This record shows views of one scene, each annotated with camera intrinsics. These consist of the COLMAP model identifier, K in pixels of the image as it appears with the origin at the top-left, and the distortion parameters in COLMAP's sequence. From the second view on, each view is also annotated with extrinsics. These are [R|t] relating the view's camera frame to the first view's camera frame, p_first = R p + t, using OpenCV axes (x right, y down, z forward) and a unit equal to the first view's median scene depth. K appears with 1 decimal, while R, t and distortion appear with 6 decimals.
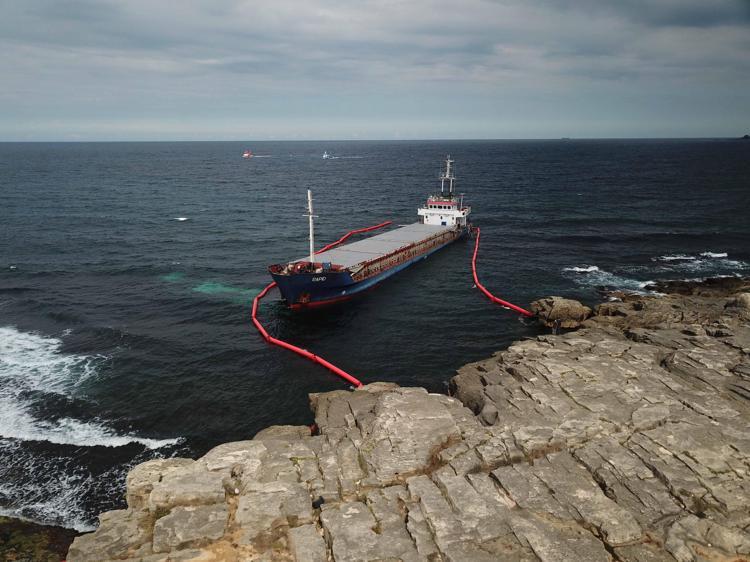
lens RADIAL K [[572.5, 0, 375.0], [0, 572.5, 281.0], [0, 0, 1]] dist [0.073177, -0.000364]
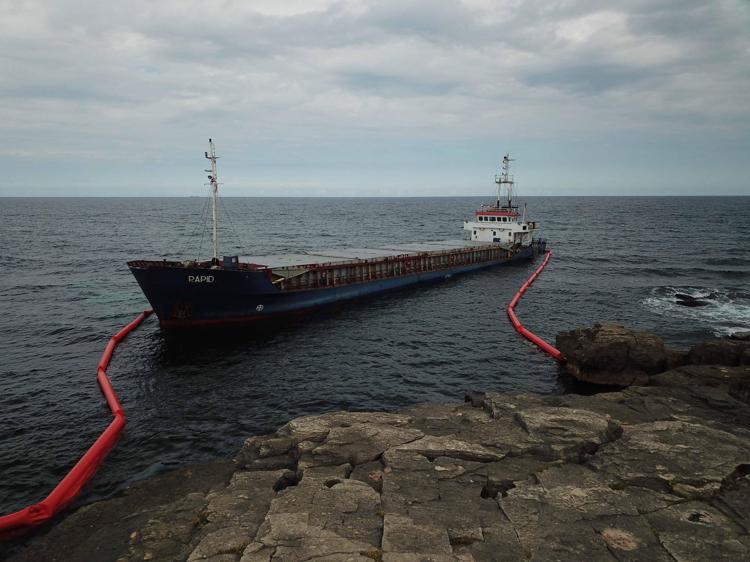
lens RADIAL K [[572.5, 0, 375.0], [0, 572.5, 281.0], [0, 0, 1]] dist [0.073177, -0.000364]
pose [[0.980228, 0.029651, -0.195639, 0.112825], [-0.047395, 0.995111, -0.086651, 0.023858], [0.192113, 0.094210, 0.976840, 0.248180]]
